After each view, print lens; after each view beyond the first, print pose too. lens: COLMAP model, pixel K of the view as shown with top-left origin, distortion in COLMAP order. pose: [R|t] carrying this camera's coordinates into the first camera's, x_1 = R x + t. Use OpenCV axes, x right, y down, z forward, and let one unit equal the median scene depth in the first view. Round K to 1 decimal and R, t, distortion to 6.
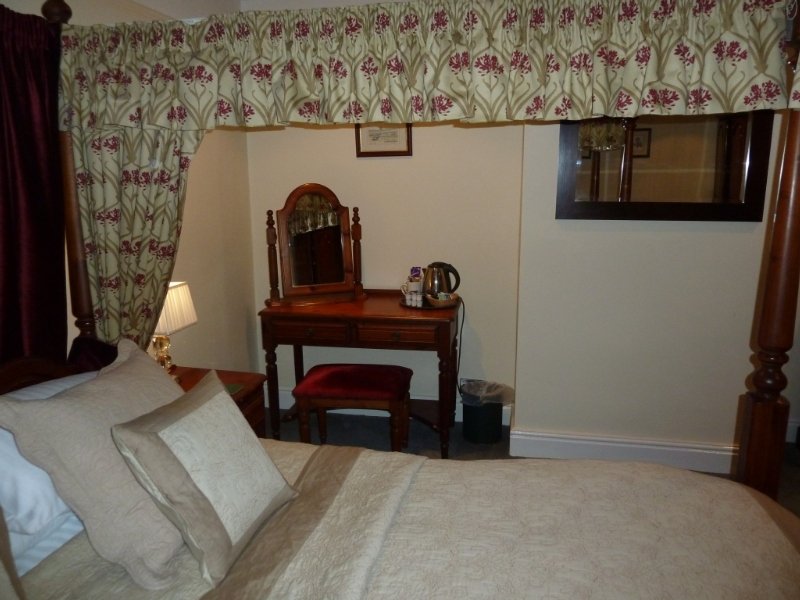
lens RADIAL K [[605.9, 0, 398.2], [0, 605.9, 298.0], [0, 0, 1]] dist [-0.008613, -0.002734]
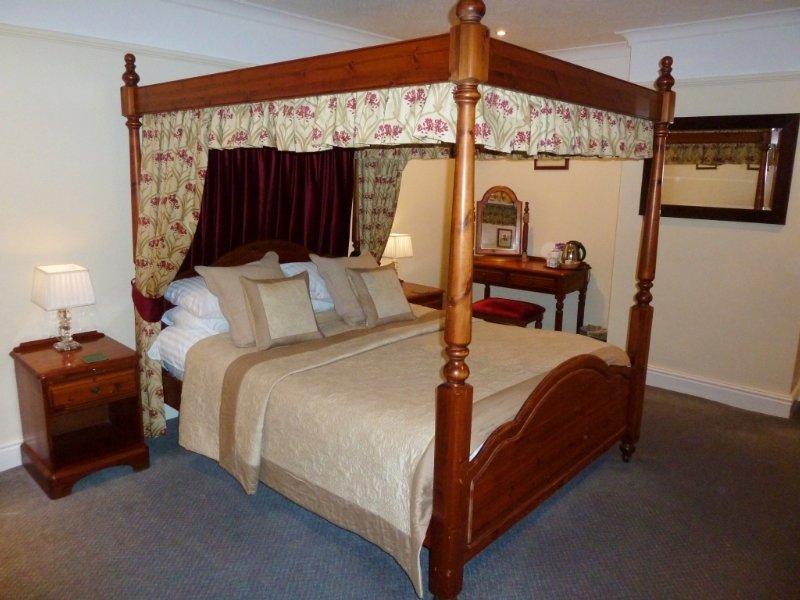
lens RADIAL K [[605.9, 0, 400.6], [0, 605.9, 299.4], [0, 0, 1]] dist [-0.008613, -0.002734]
pose [[0.871309, 0.123576, -0.474921, 0.716507], [-0.121955, 0.991941, 0.034363, 0.145848], [0.475340, 0.027978, 0.879357, -0.884068]]
